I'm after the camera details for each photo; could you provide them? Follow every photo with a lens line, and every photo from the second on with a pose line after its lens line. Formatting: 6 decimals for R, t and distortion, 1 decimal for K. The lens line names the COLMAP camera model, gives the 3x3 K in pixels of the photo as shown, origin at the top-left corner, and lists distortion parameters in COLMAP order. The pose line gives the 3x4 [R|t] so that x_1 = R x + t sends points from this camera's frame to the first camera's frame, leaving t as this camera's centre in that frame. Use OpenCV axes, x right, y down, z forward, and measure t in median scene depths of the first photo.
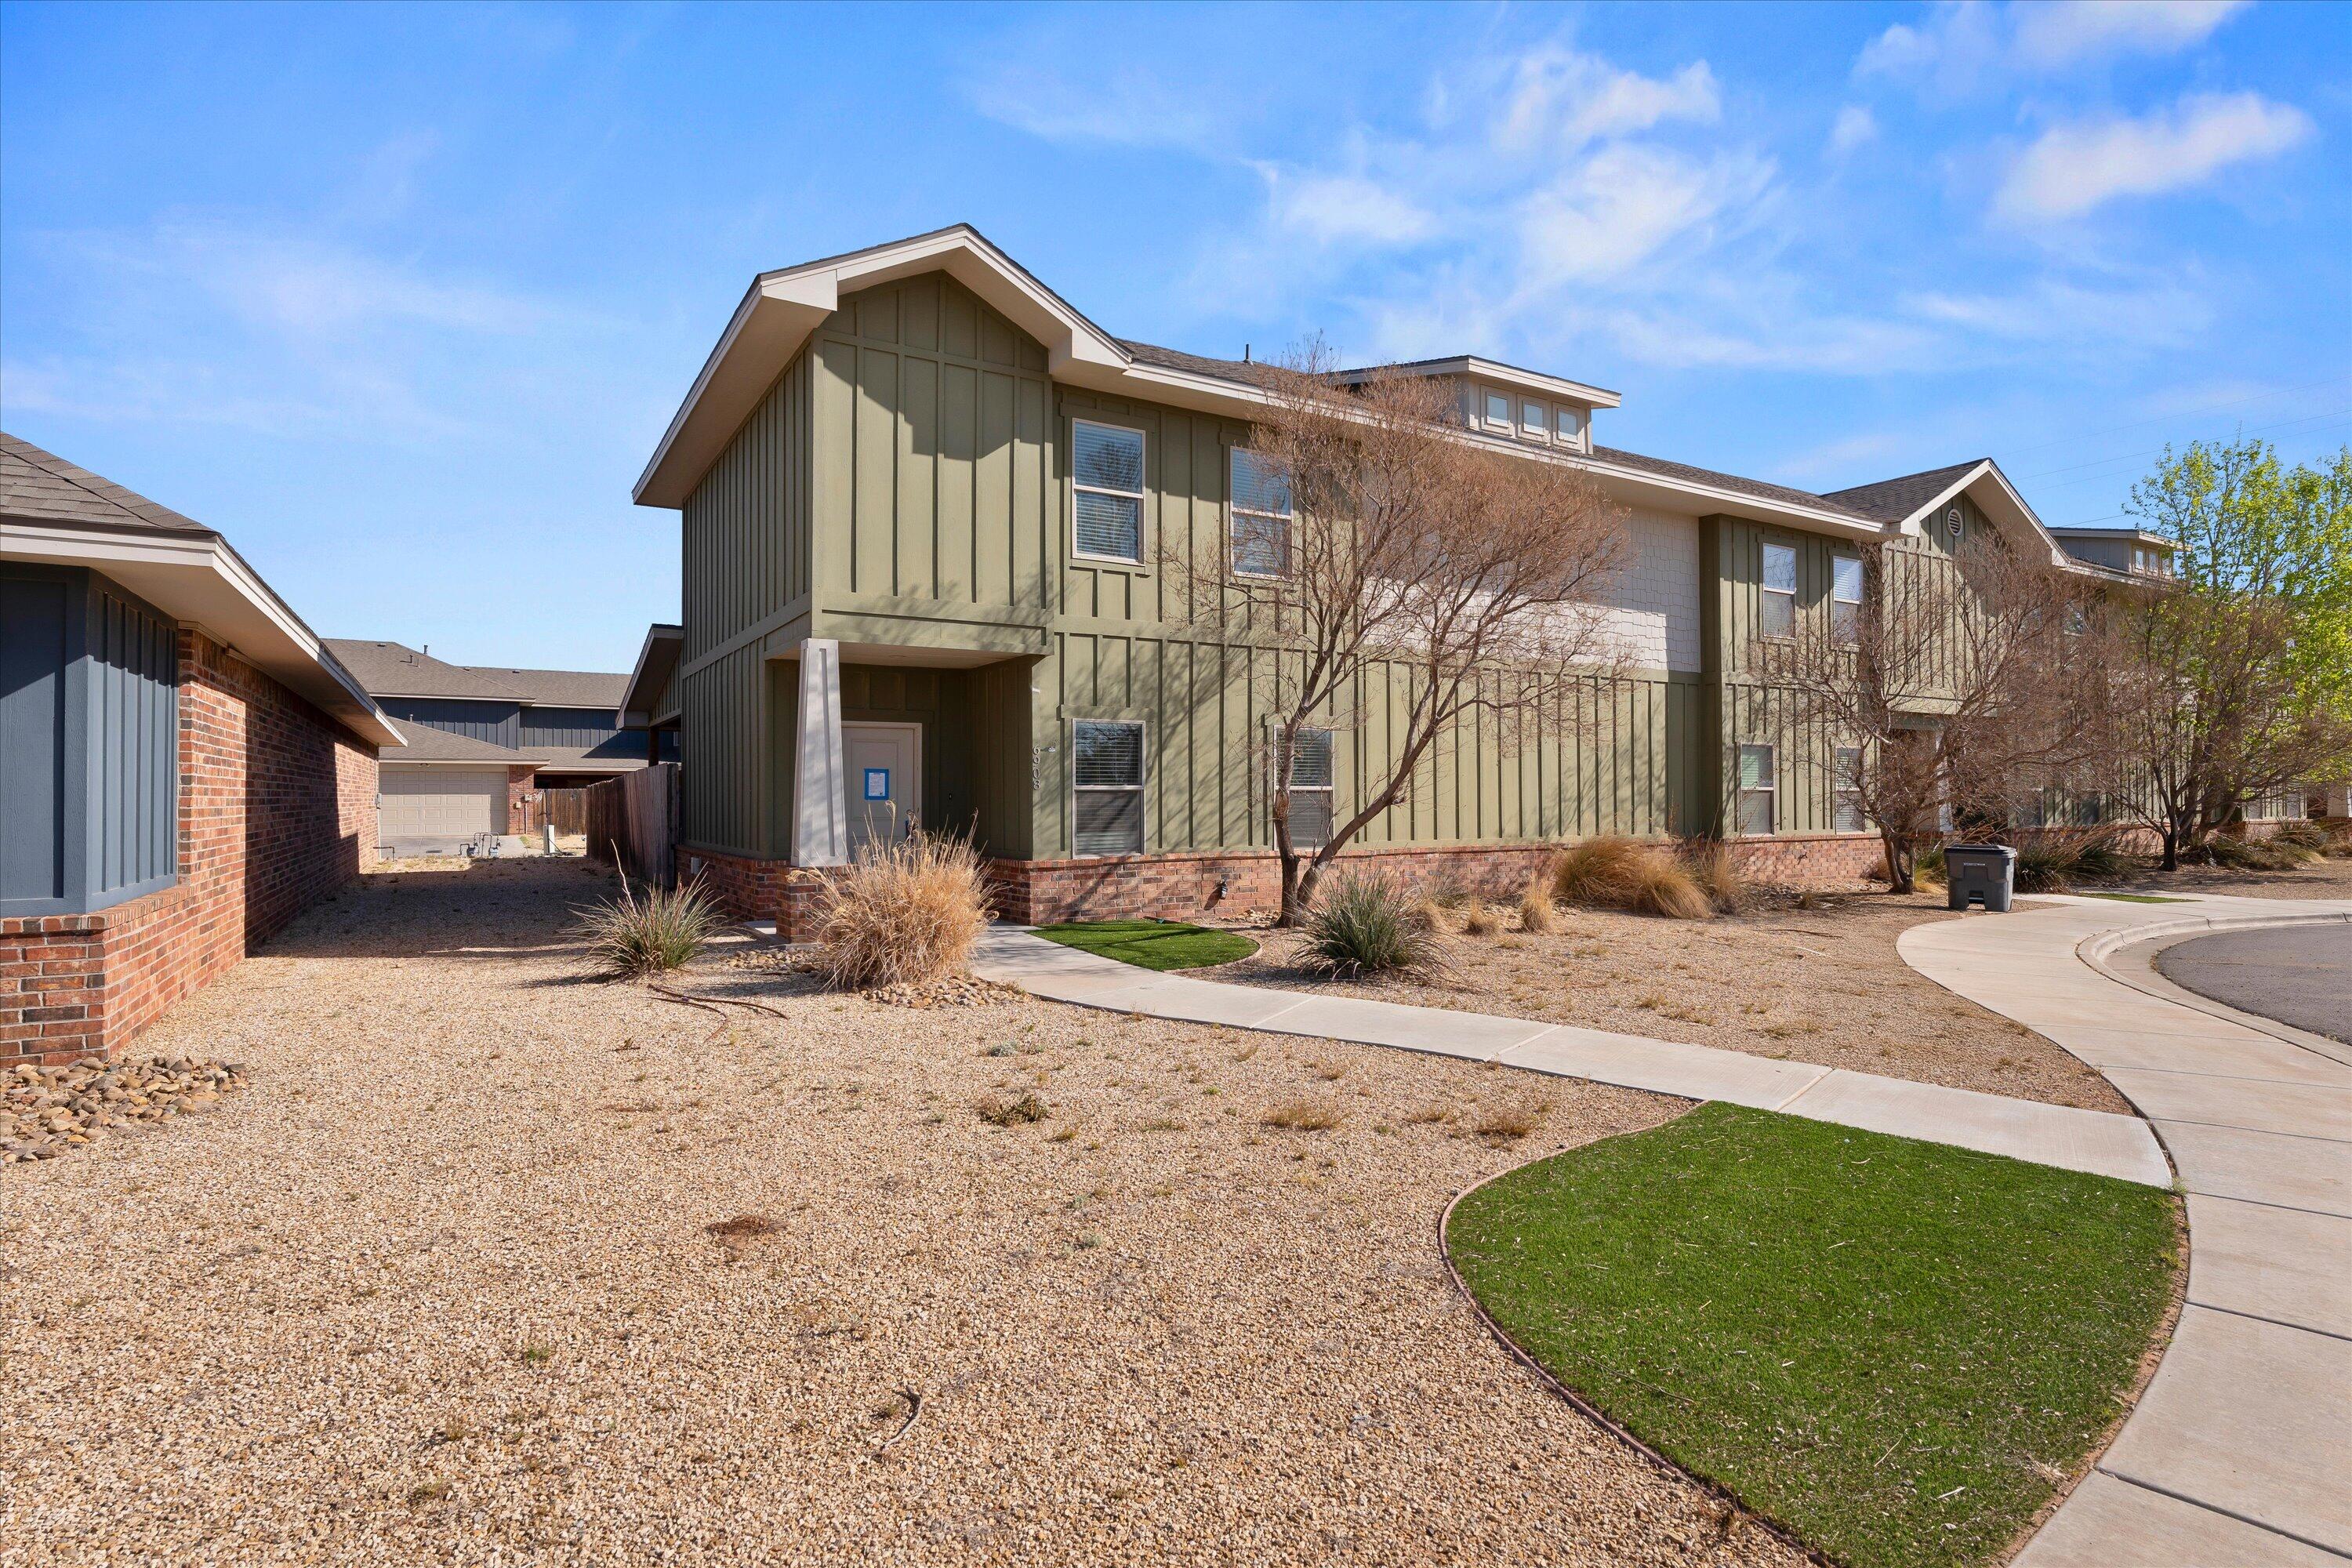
lens RADIAL K [[1093.8, 0, 1173.8], [0, 1093.8, 783.2], [0, 0, 1]] dist [0.000265, -0.000205]
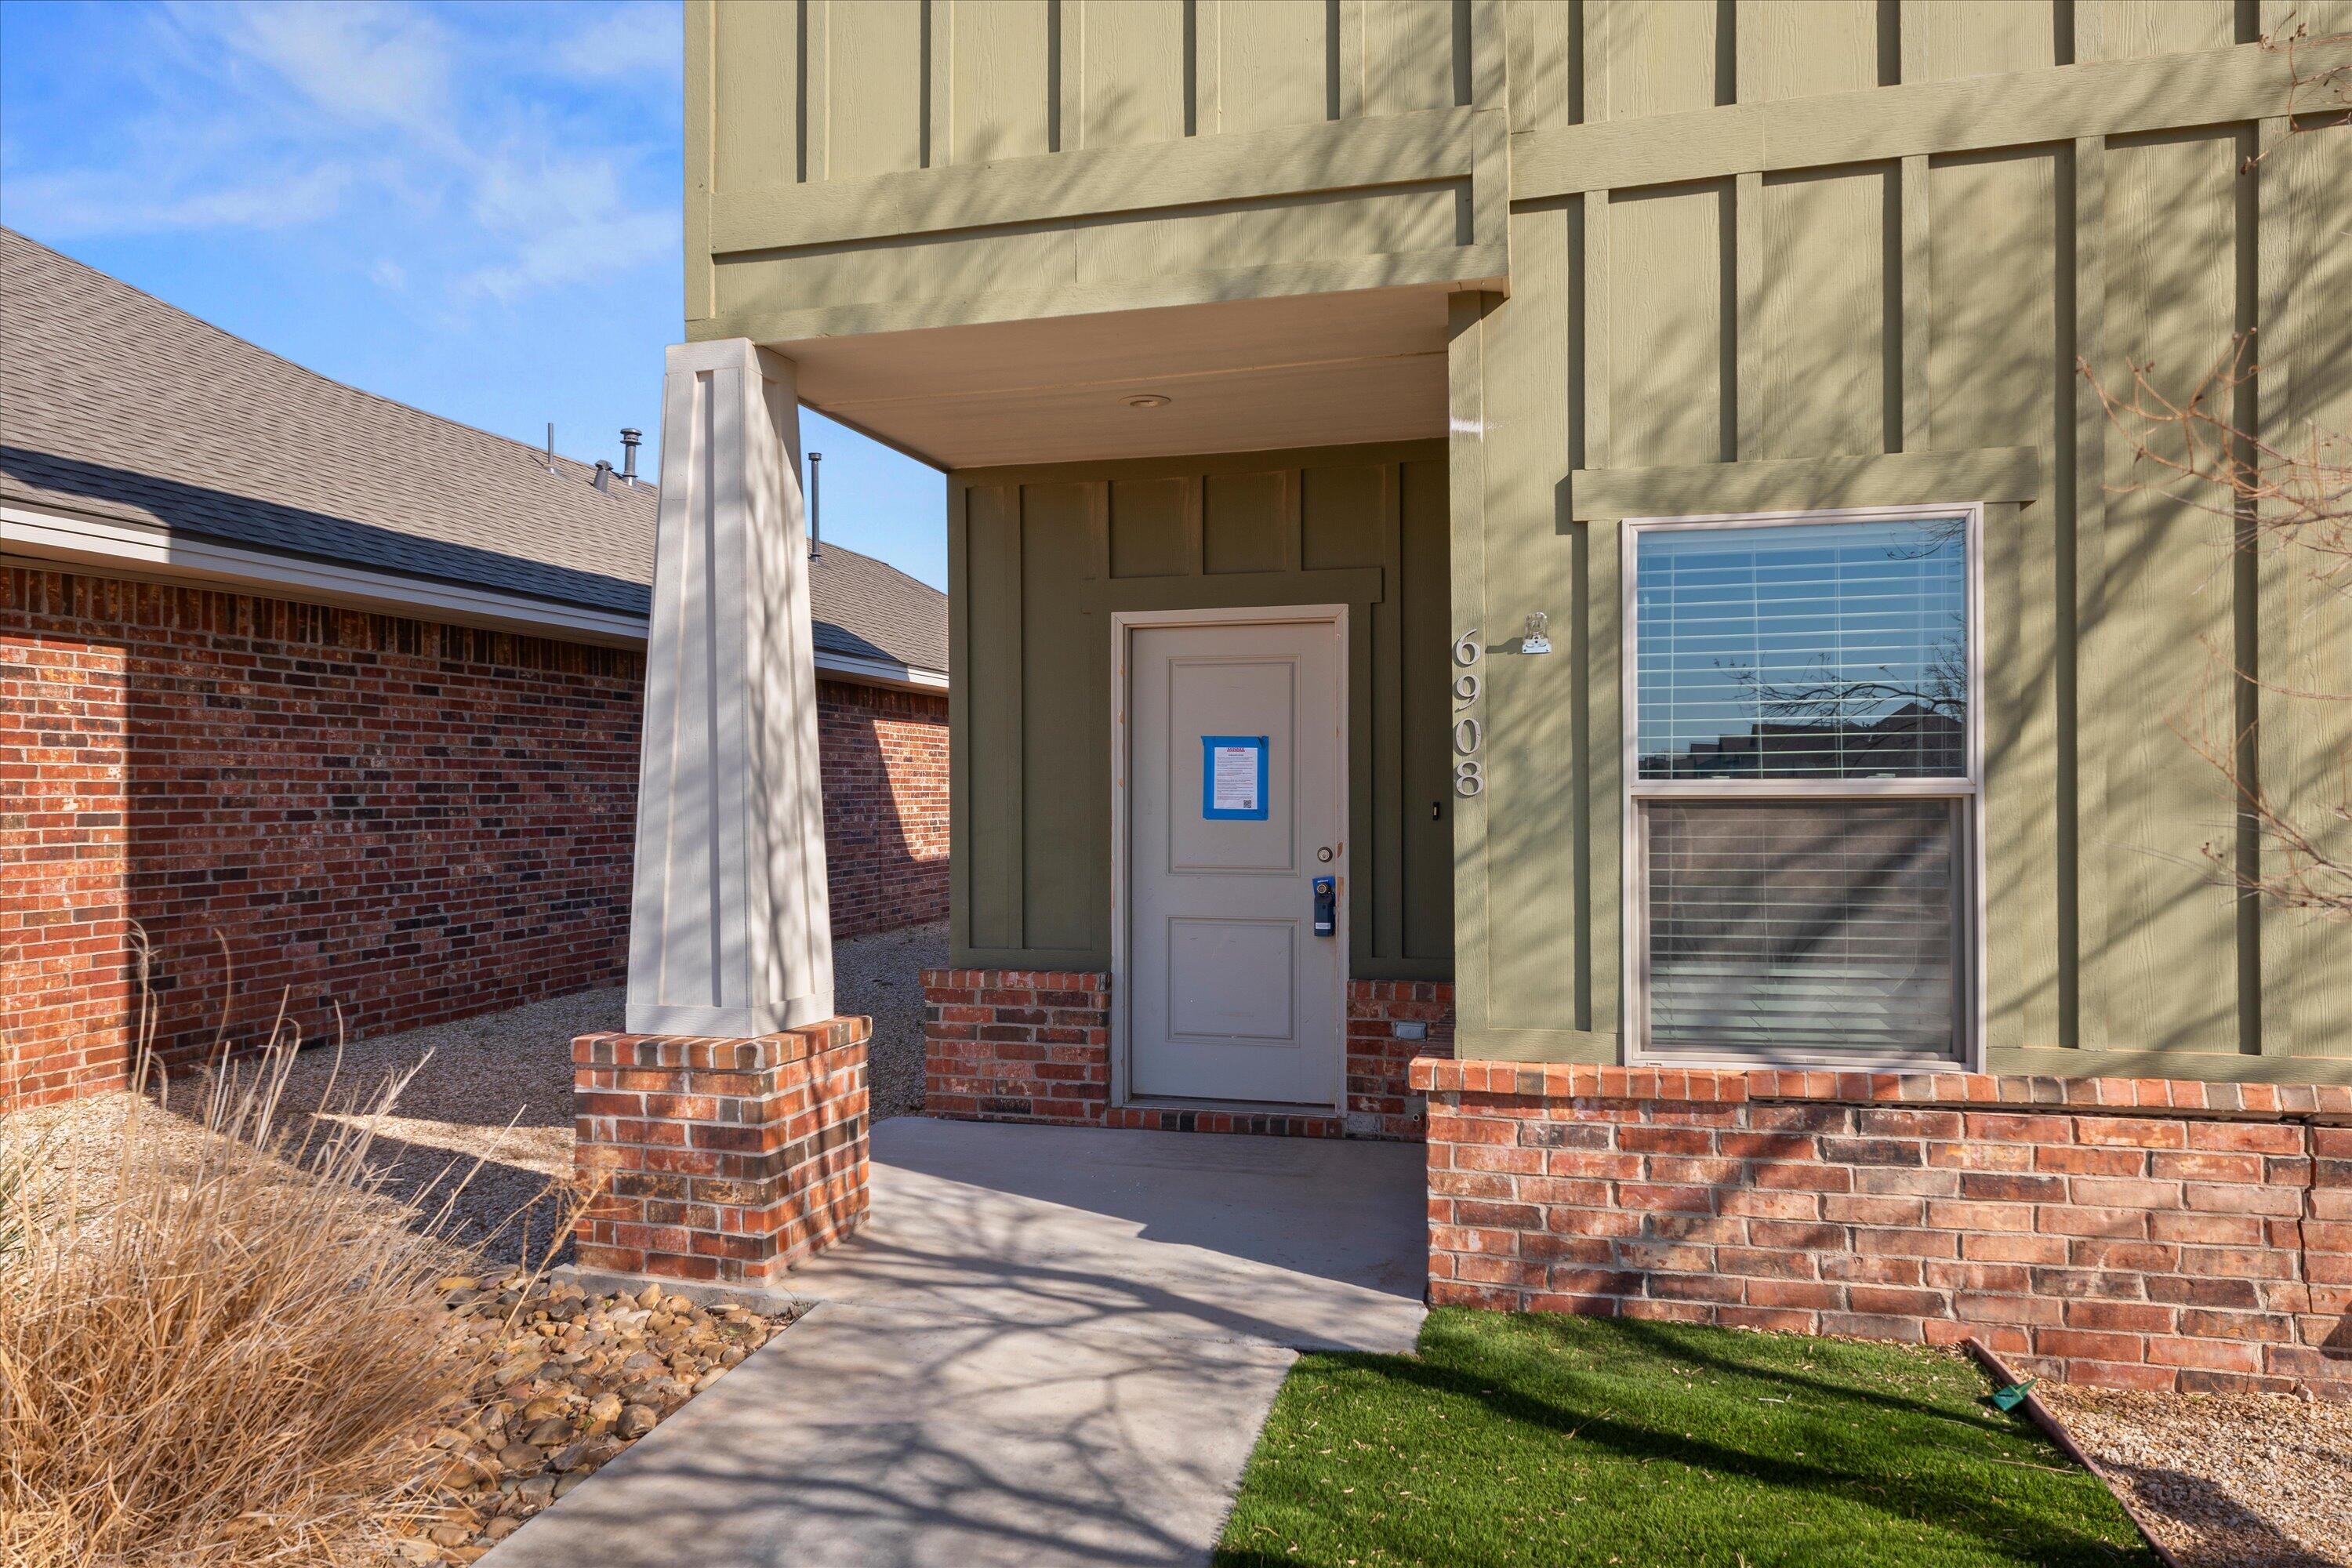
lens RADIAL K [[1556.1, 0, 1176.0], [0, 1556.1, 784.0], [0, 0, 1]] dist [0.003804, 0.002059]
pose [[0.698635, -0.003577, -0.715470, 0.094348], [0.014523, 0.999852, 0.009182, -0.002256], [0.715331, -0.016806, 0.698584, 0.658807]]
